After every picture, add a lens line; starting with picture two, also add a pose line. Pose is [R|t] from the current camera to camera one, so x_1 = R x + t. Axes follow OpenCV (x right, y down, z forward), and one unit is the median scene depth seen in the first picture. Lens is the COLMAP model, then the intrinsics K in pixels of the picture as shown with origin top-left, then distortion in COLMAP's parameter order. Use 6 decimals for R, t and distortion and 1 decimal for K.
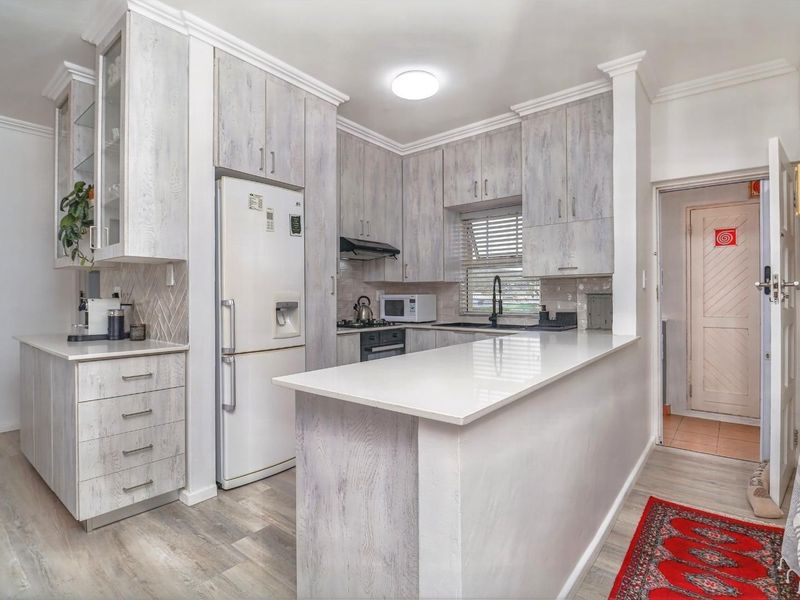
lens RADIAL K [[410.9, 0, 402.4], [0, 410.9, 298.7], [0, 0, 1]] dist [-0.015272, -0.005464]
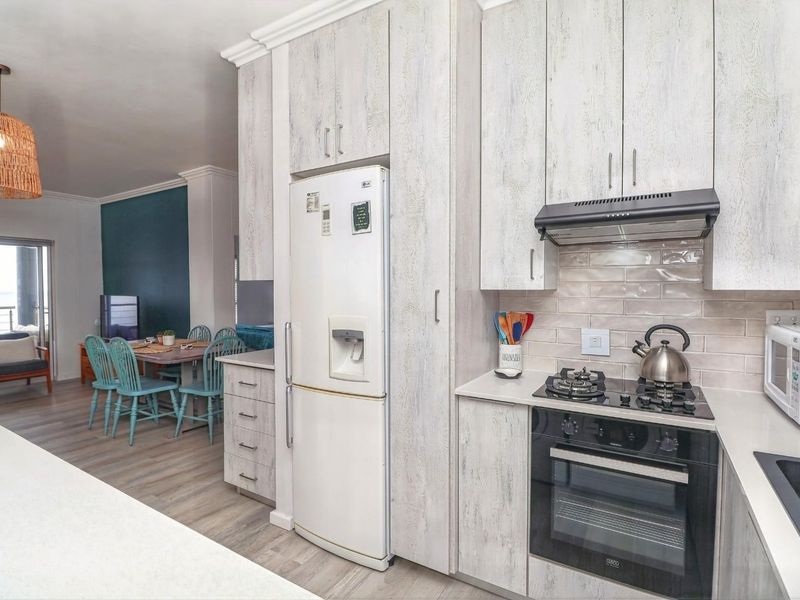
lens RADIAL K [[410.9, 0, 397.8], [0, 410.9, 299.0], [0, 0, 1]] dist [-0.015272, -0.005464]
pose [[0.129063, 0.032316, -0.991110, 0.342788], [-0.002791, 0.999477, 0.032226, -0.055293], [0.991632, -0.001393, 0.129085, 0.795093]]
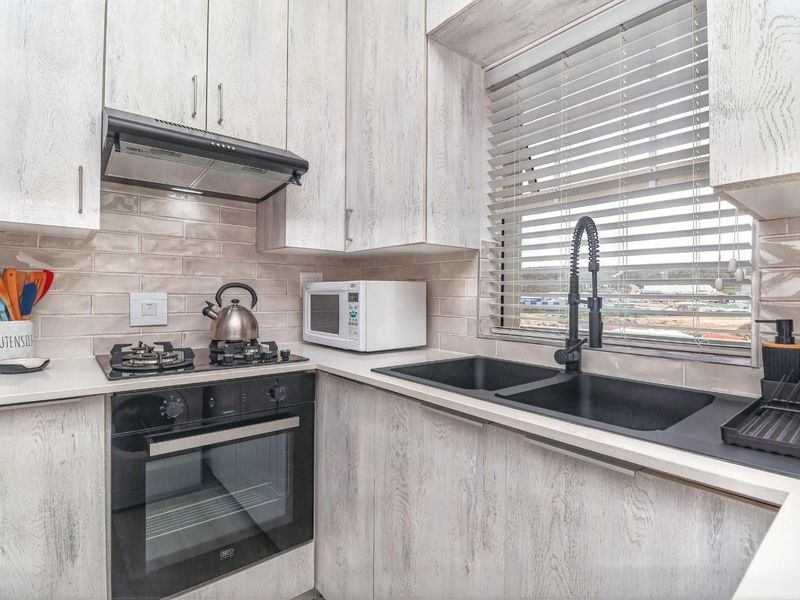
lens RADIAL K [[410.9, 0, 395.6], [0, 410.9, 298.6], [0, 0, 1]] dist [-0.015272, -0.005464]
pose [[0.980629, 0.015775, -0.195240, 0.169473], [-0.015689, 0.999875, 0.001989, 0.006583], [0.195247, 0.001113, 0.980753, 0.747587]]
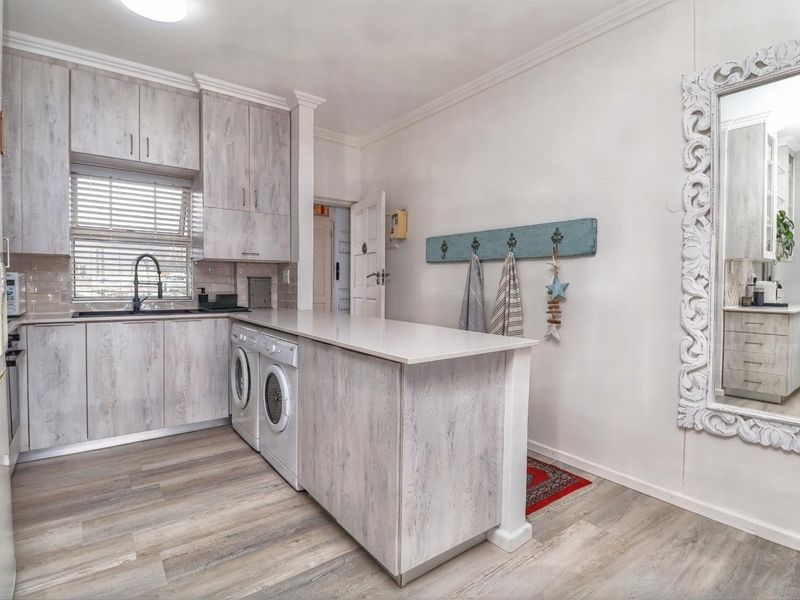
lens RADIAL K [[410.9, 0, 397.3], [0, 410.9, 297.3], [0, 0, 1]] dist [-0.015272, -0.005464]
pose [[0.236593, -0.025782, 0.971267, -0.521068], [-0.005759, 0.999593, 0.027937, 0.009038], [-0.971592, -0.012203, 0.236348, 0.325456]]
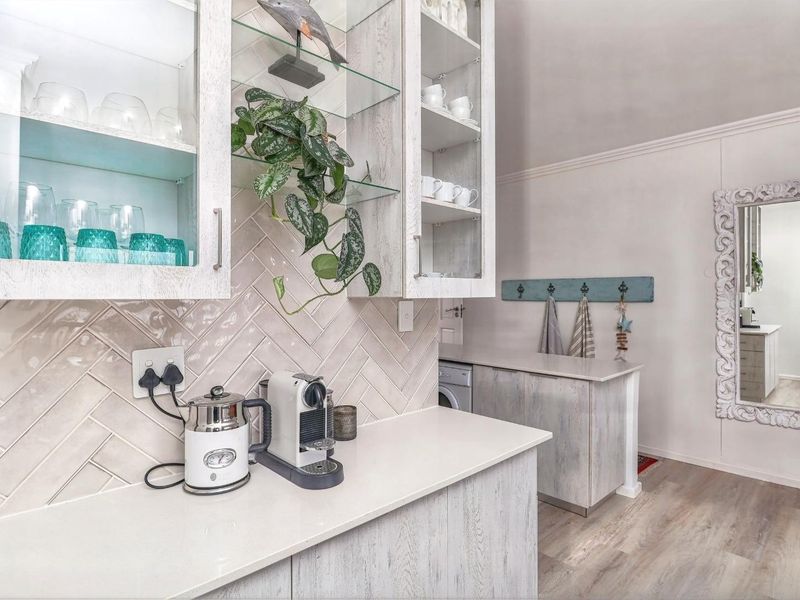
lens RADIAL K [[448.5, 0, 403.2], [0, 448.5, 296.9], [0, 0, 1]] dist [-0.007266, 0.000972]
pose [[0.107189, 0.002541, 0.994235, -0.947101], [0.002412, 0.999993, -0.002816, -0.059873], [-0.994236, 0.002700, 0.107183, 0.674905]]
